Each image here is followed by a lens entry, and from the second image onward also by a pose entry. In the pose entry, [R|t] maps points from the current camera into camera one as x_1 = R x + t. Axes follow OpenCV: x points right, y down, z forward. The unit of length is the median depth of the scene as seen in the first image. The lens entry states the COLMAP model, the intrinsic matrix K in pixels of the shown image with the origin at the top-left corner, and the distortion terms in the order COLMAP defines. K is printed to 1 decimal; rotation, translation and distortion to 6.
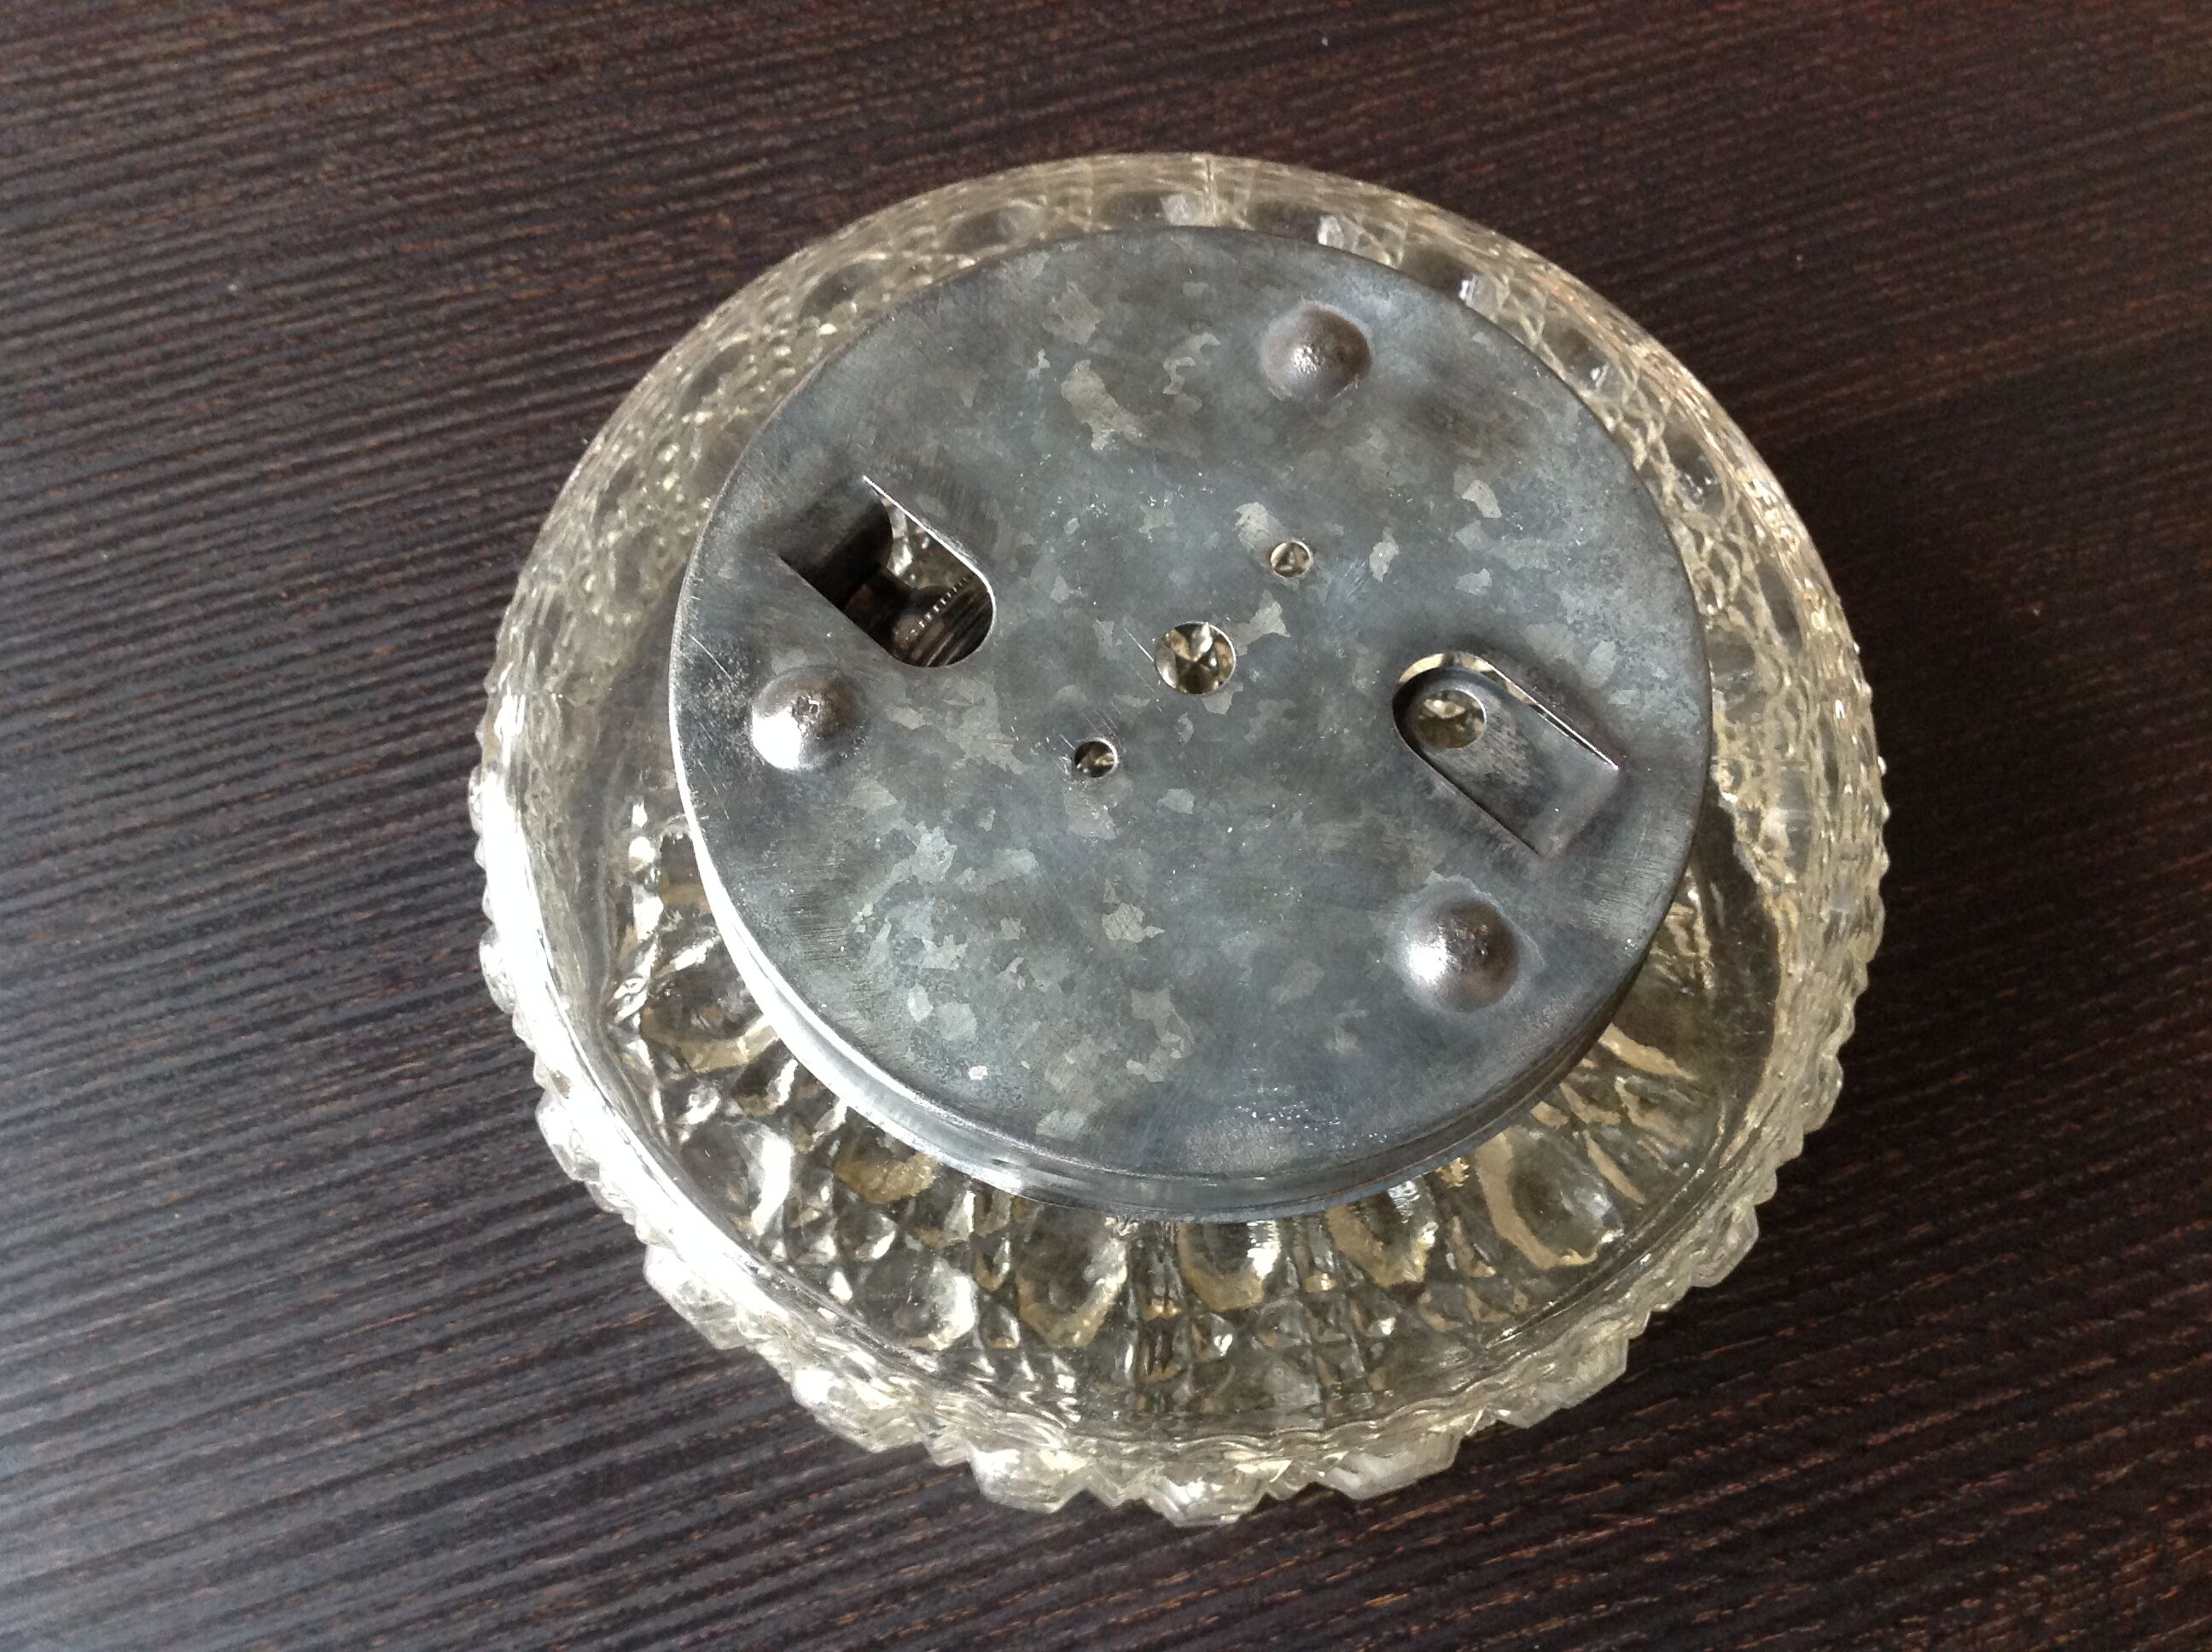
lens RADIAL K [[2145.5, 0, 1129.2], [0, 2145.5, 936.5], [0, 0, 1]] dist [0.106029, -0.245398]
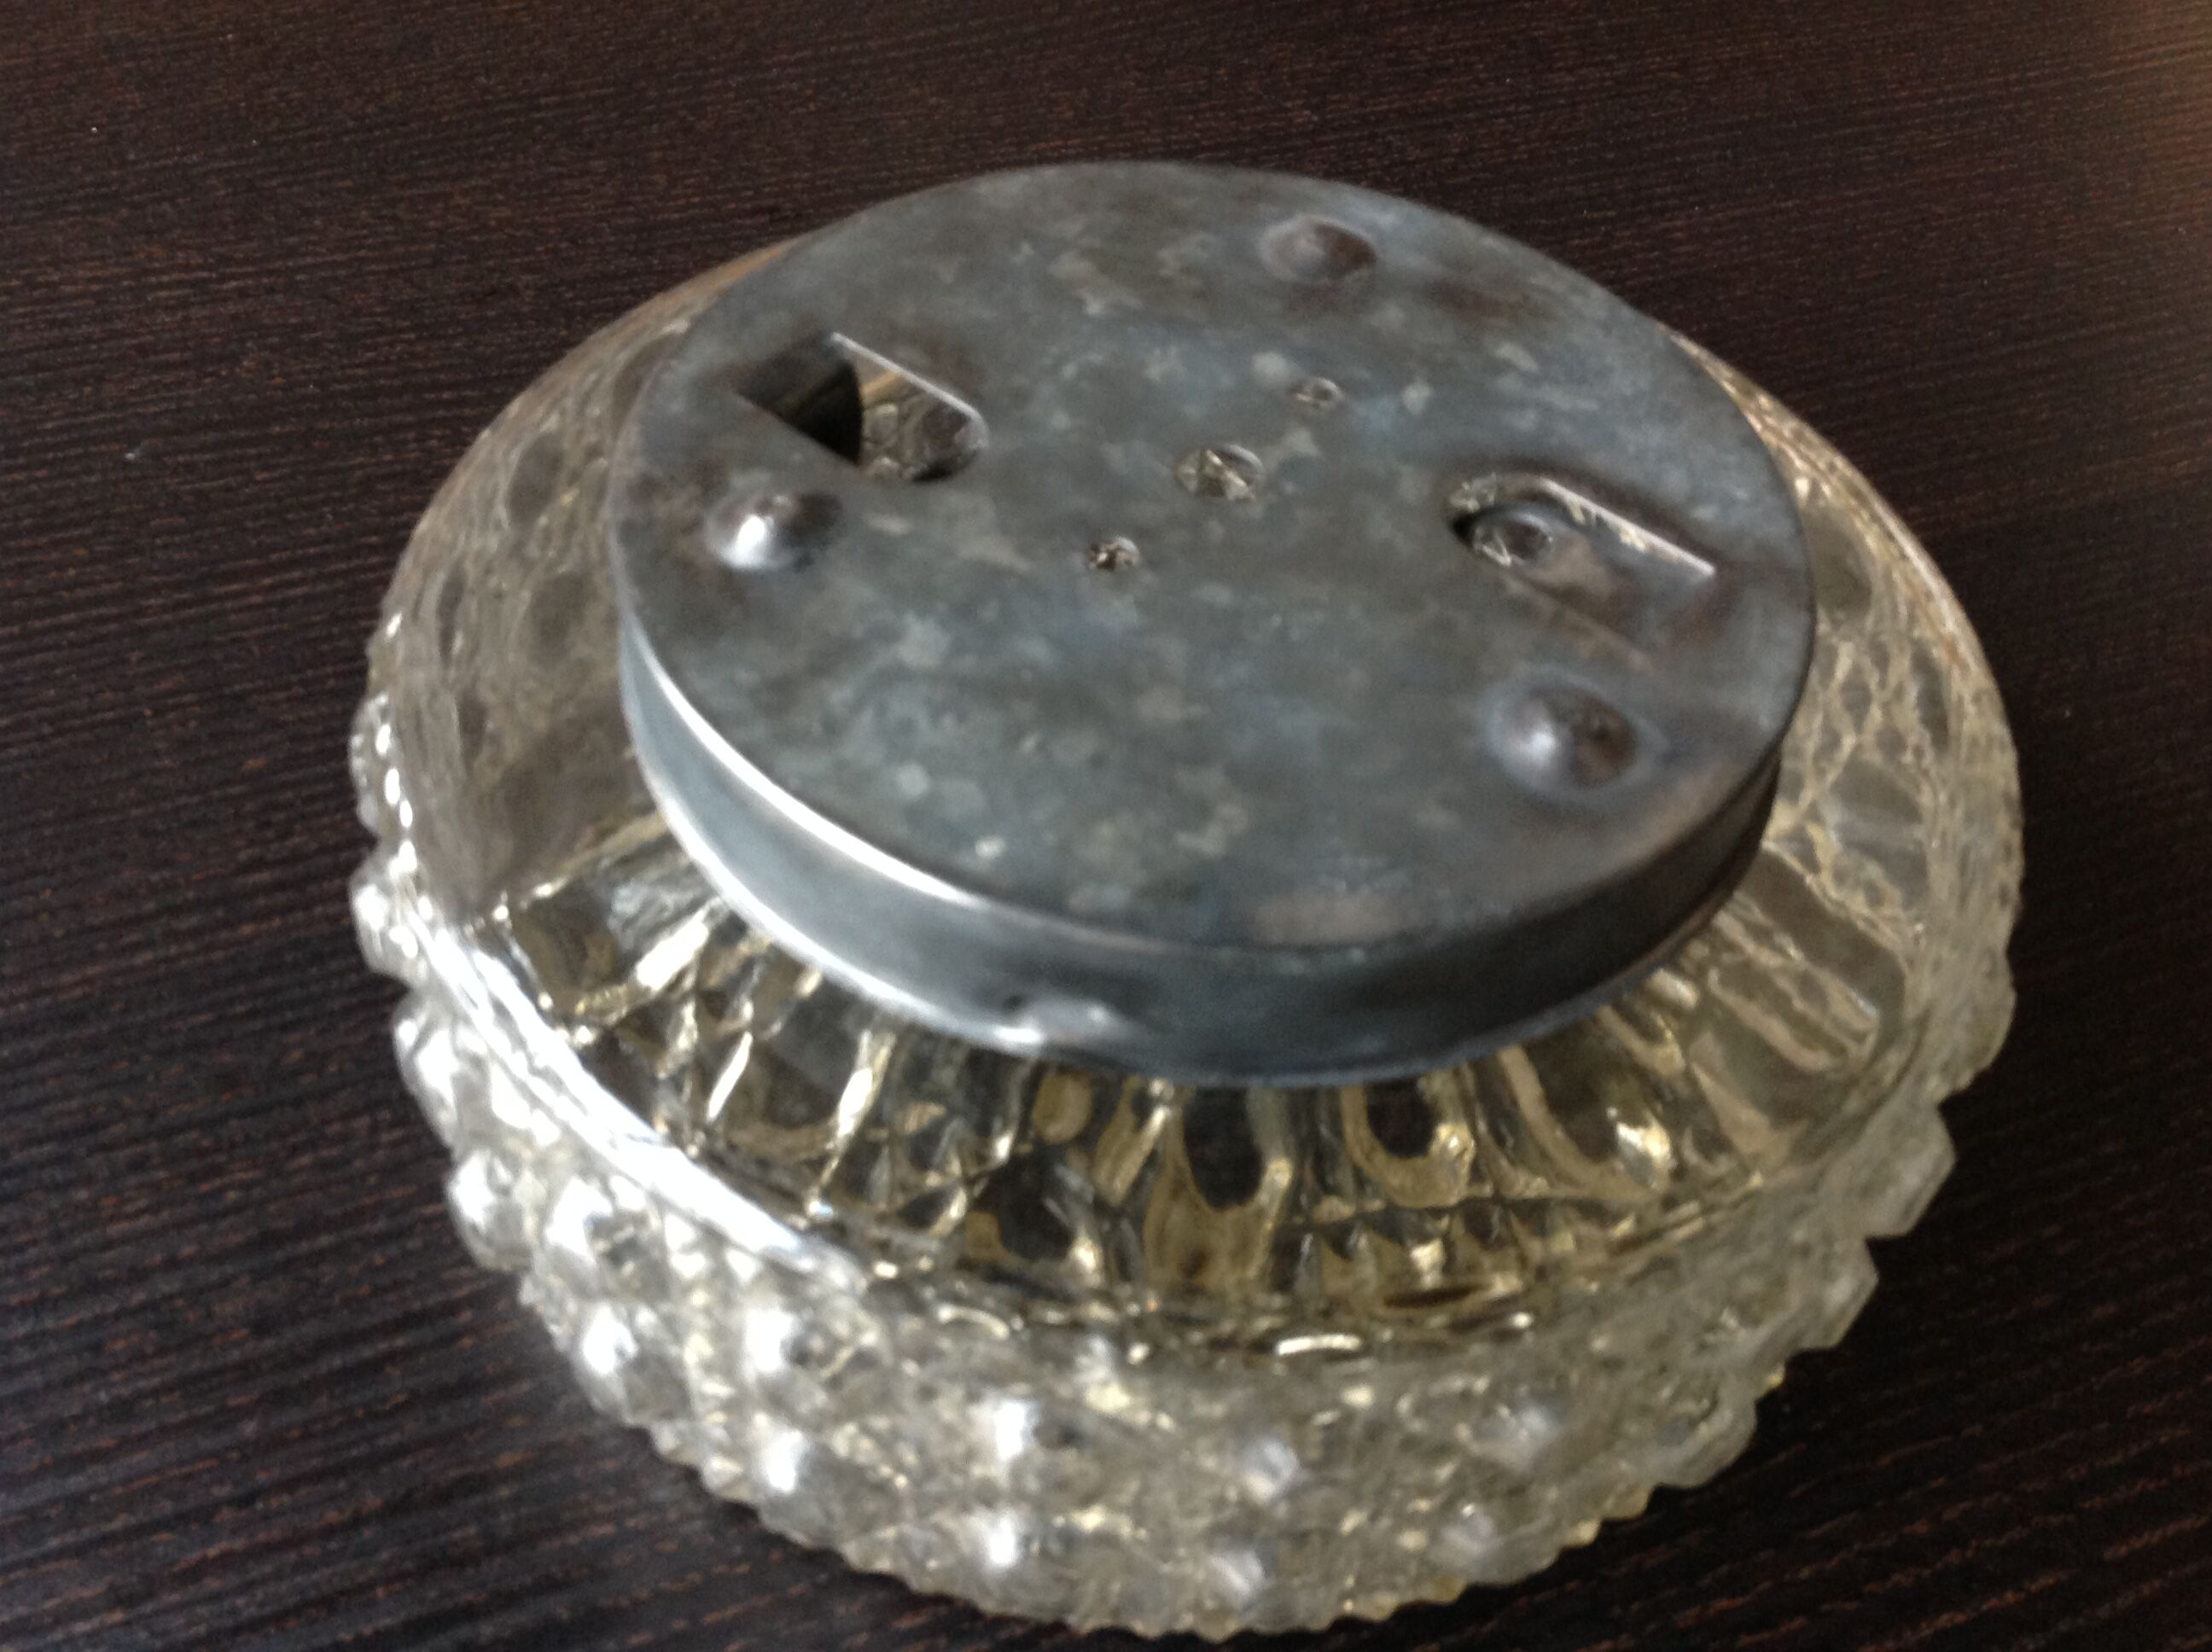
lens RADIAL K [[2145.5, 0, 1129.2], [0, 2145.5, 936.5], [0, 0, 1]] dist [0.106029, -0.245398]
pose [[0.997619, -0.025937, 0.063904, -0.054318], [0.047806, 0.927927, -0.369684, 0.299670], [-0.049709, 0.371858, 0.926958, 0.211492]]
